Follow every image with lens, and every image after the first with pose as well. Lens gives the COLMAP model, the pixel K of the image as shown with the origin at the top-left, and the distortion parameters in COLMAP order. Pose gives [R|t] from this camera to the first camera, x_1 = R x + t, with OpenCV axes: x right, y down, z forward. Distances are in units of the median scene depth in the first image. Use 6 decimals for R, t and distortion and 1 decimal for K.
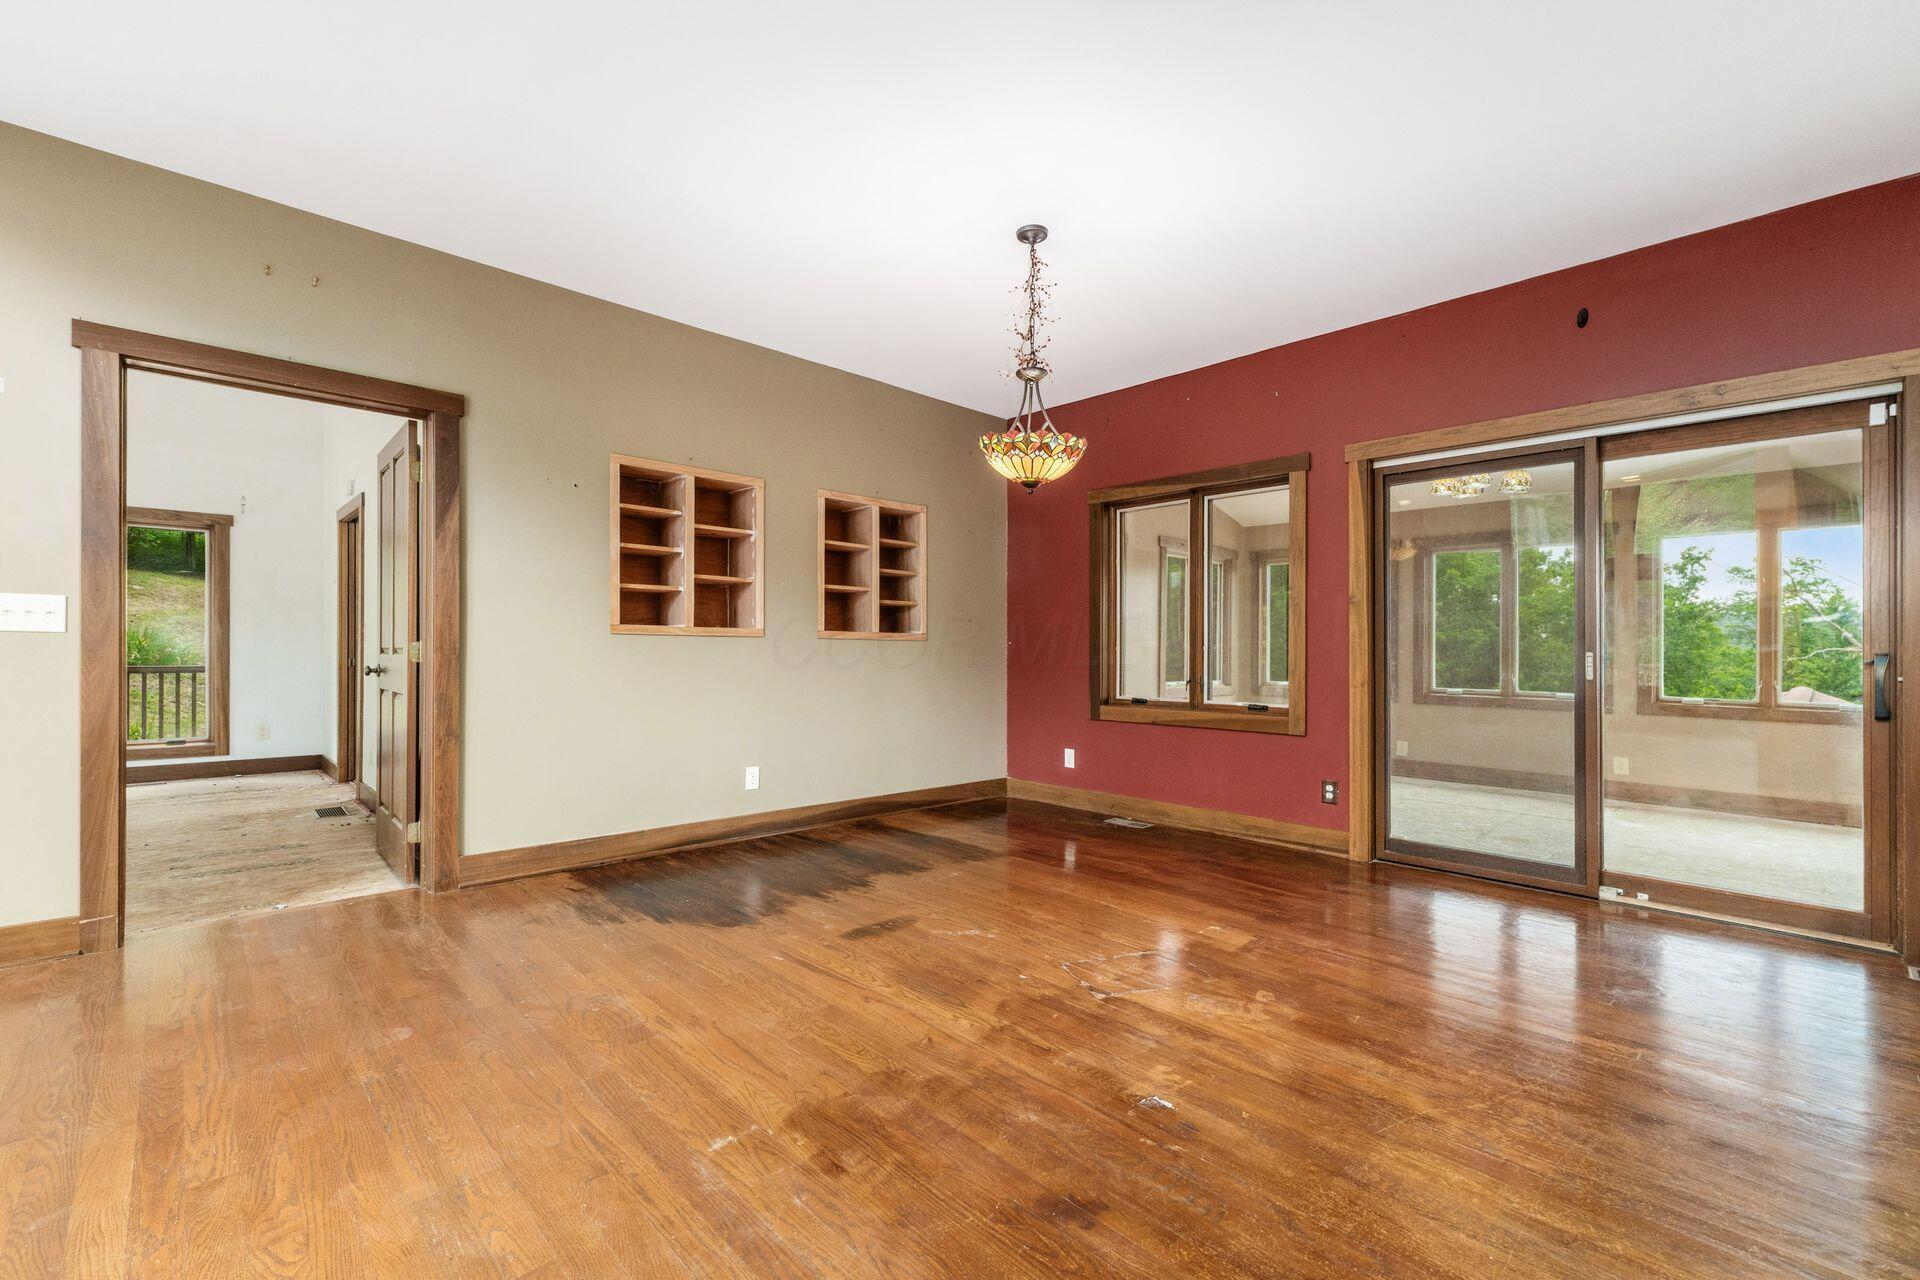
lens RADIAL K [[824.7, 0, 957.1], [0, 824.7, 652.0], [0, 0, 1]] dist [0.006271, -0.000175]
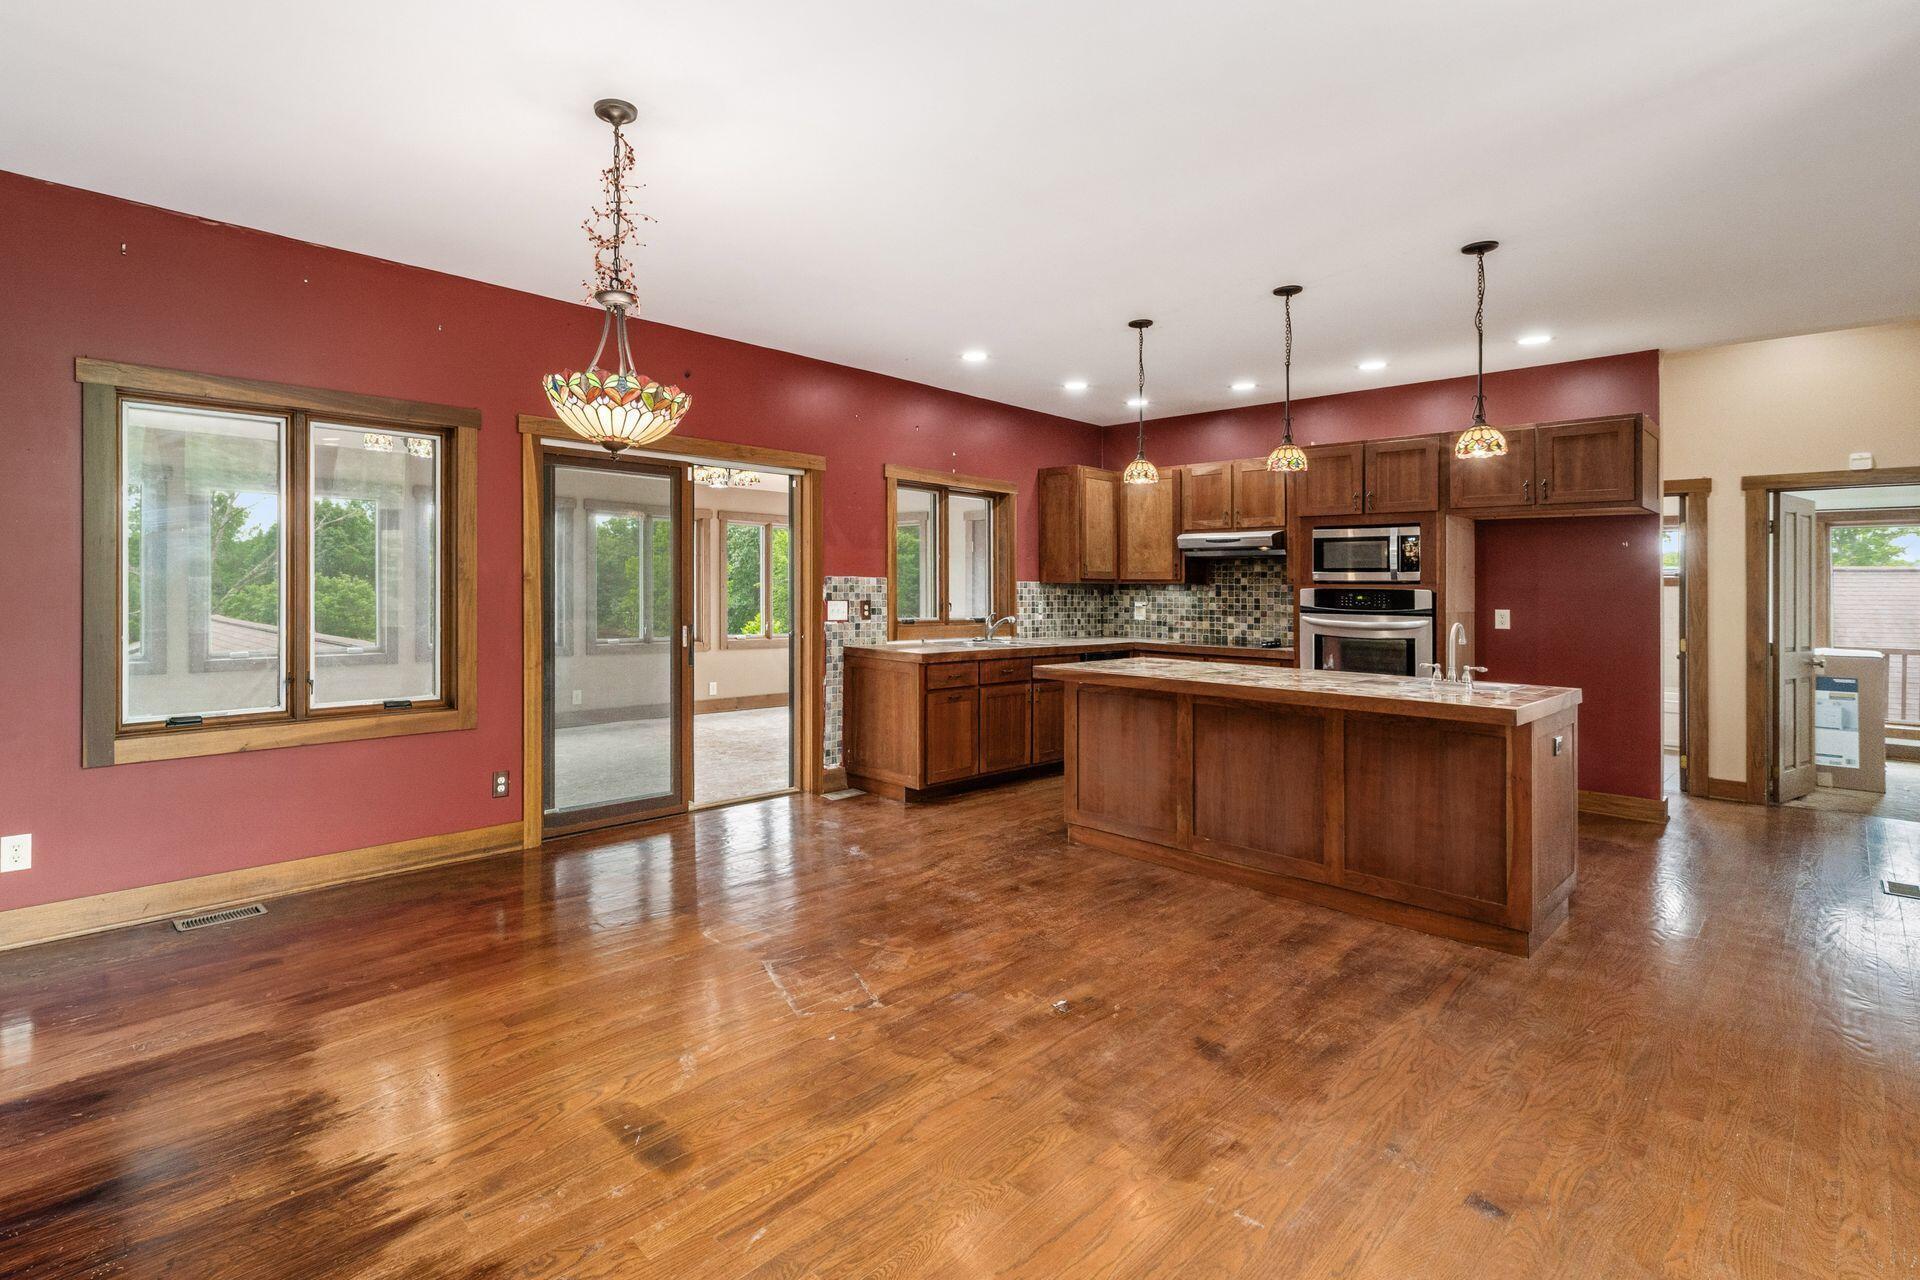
lens RADIAL K [[918.2, 0, 843.4], [0, 918.2, 571.0], [0, 0, 1]] dist [0.002277, -0.000113]
pose [[0.014893, 0.005293, 0.999875, -0.643800], [-0.011563, 0.999920, -0.005121, -0.076881], [-0.999822, -0.011485, 0.014953, 0.682969]]
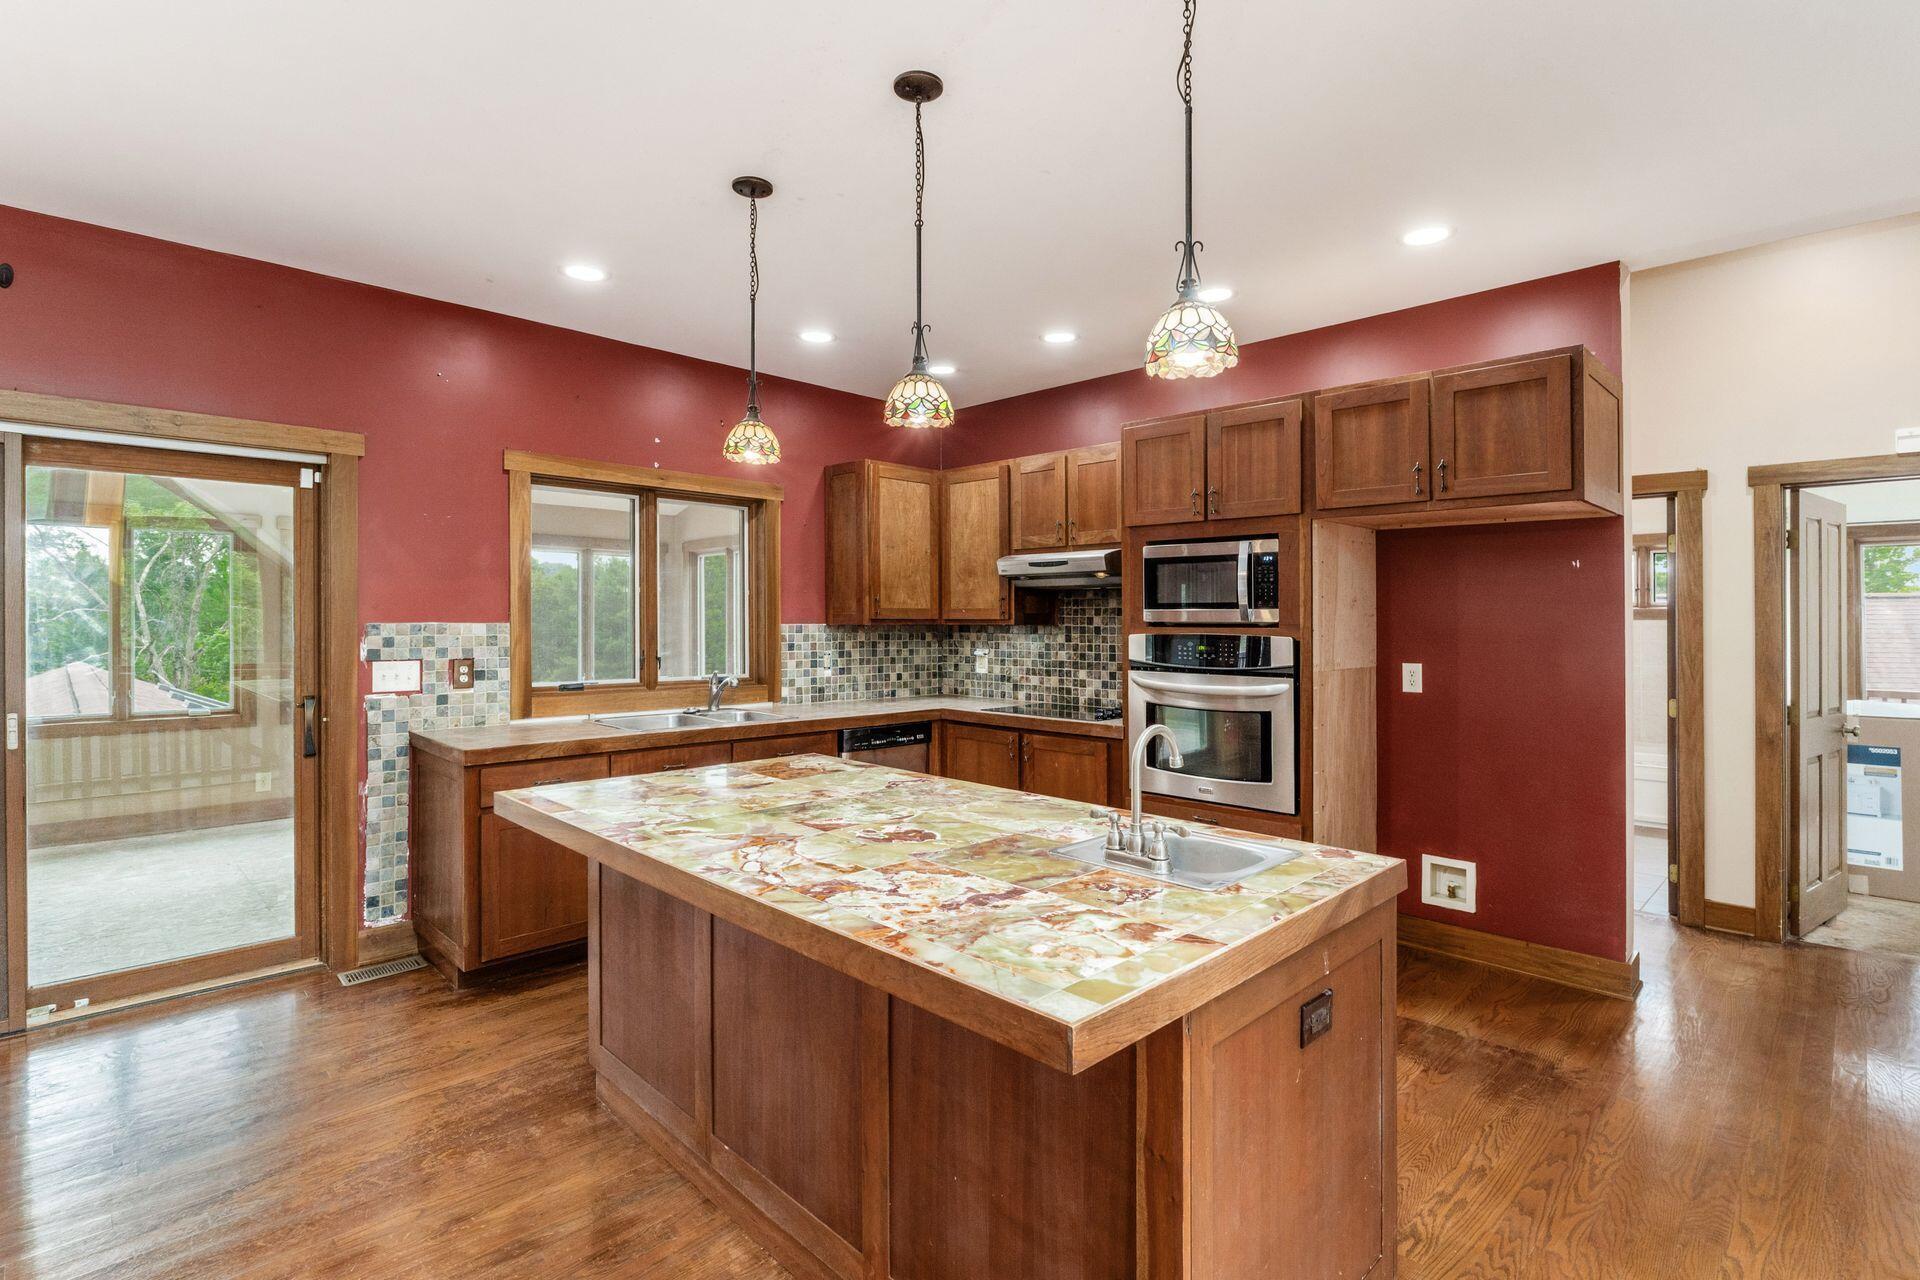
lens RADIAL K [[922.7, 0, 957.8], [0, 922.7, 604.6], [0, 0, 1]] dist [-0.021427, 0.007623]
pose [[-0.031155, 0.003019, 0.999510, -0.099693], [-0.003118, 0.999990, -0.003118, -0.094004], [-0.999510, -0.003214, -0.031145, 0.141744]]
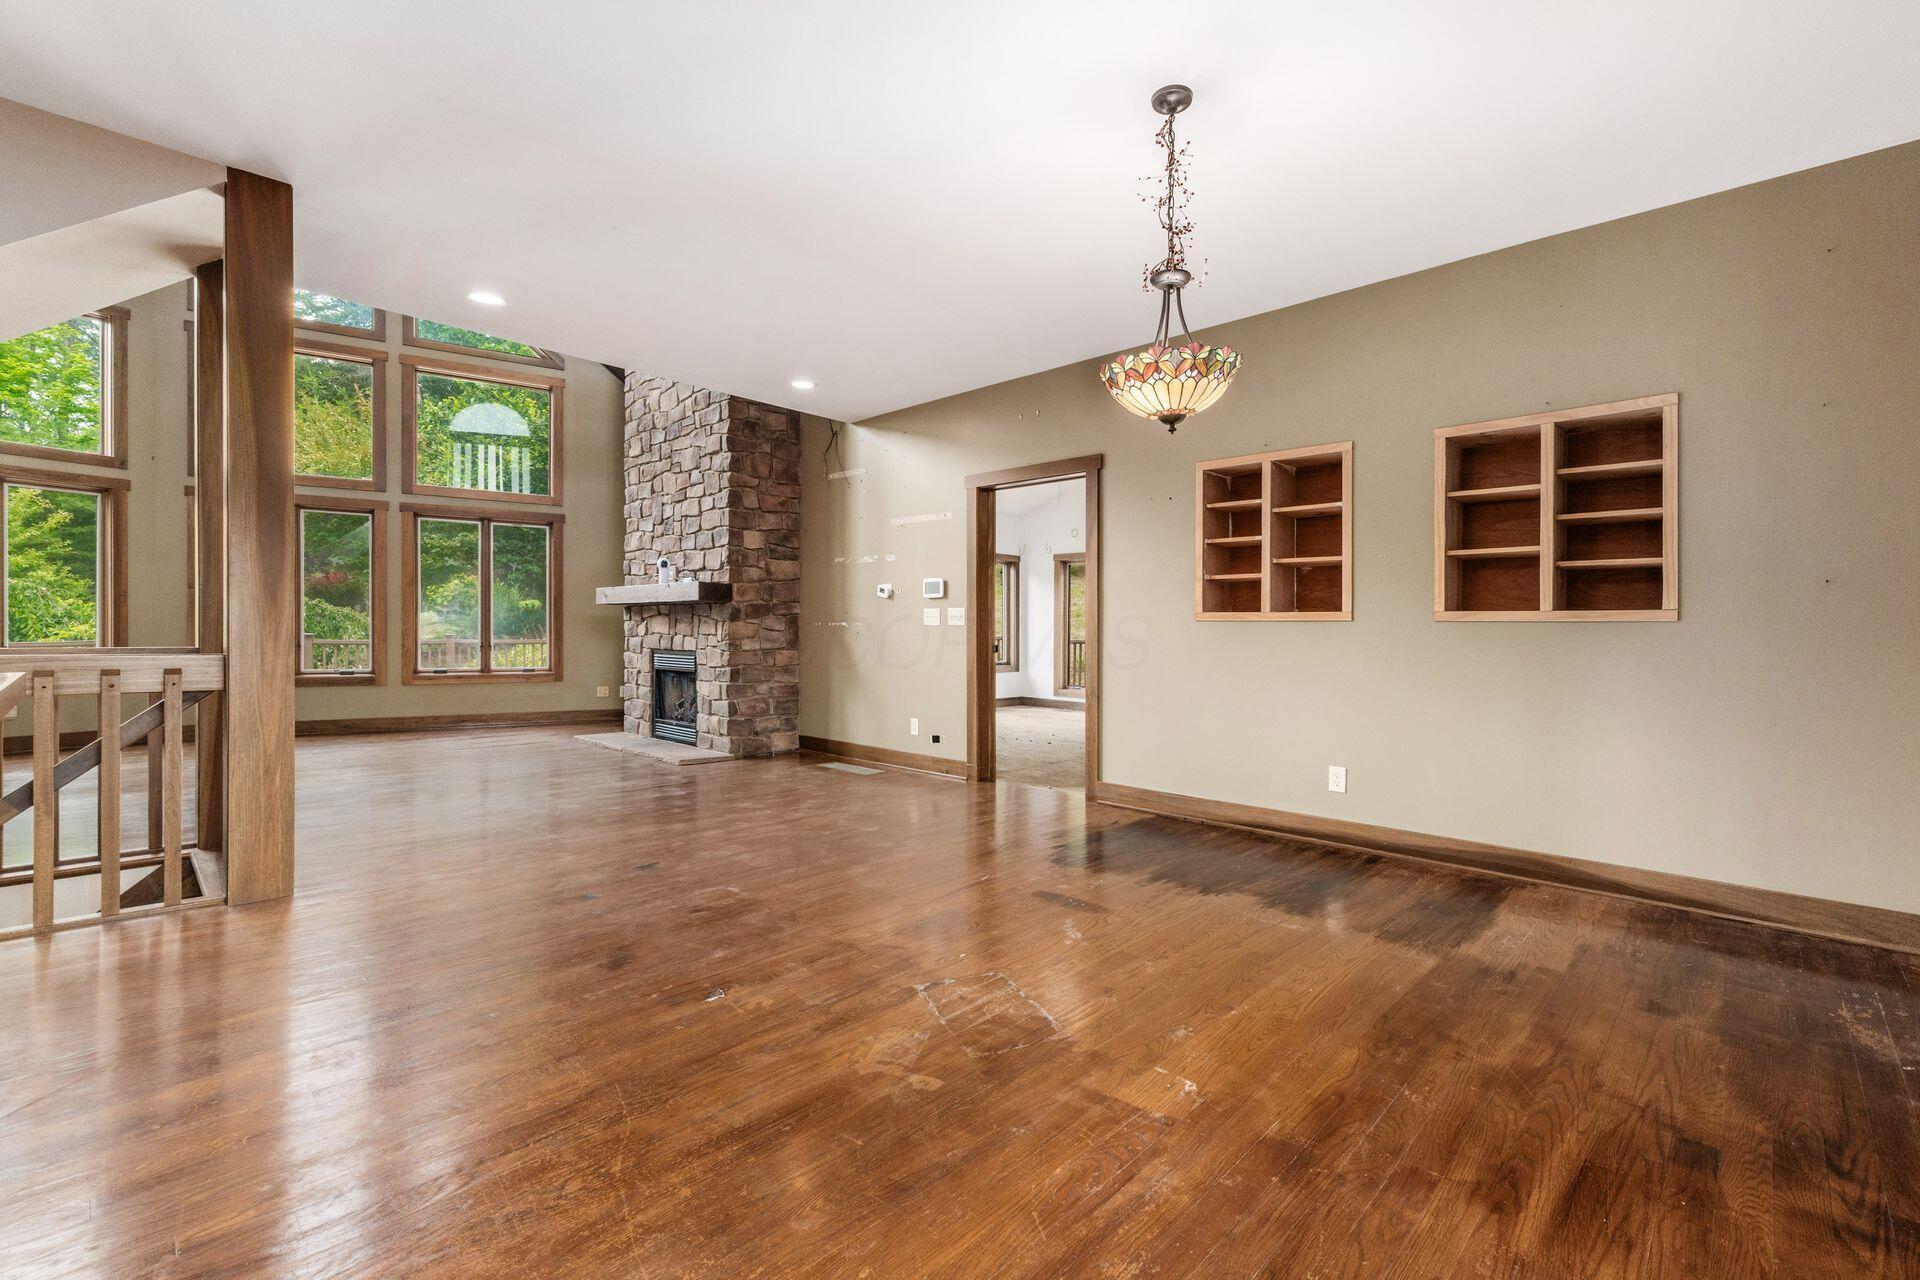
lens RADIAL K [[823.8, 0, 963.3], [0, 823.8, 645.3], [0, 0, 1]] dist [0.000812, 0.000111]
pose [[0.043560, 0.008063, -0.999018, 0.748615], [-0.011971, 0.999900, 0.007548, 0.007372], [0.998979, 0.011630, 0.043652, 0.665165]]
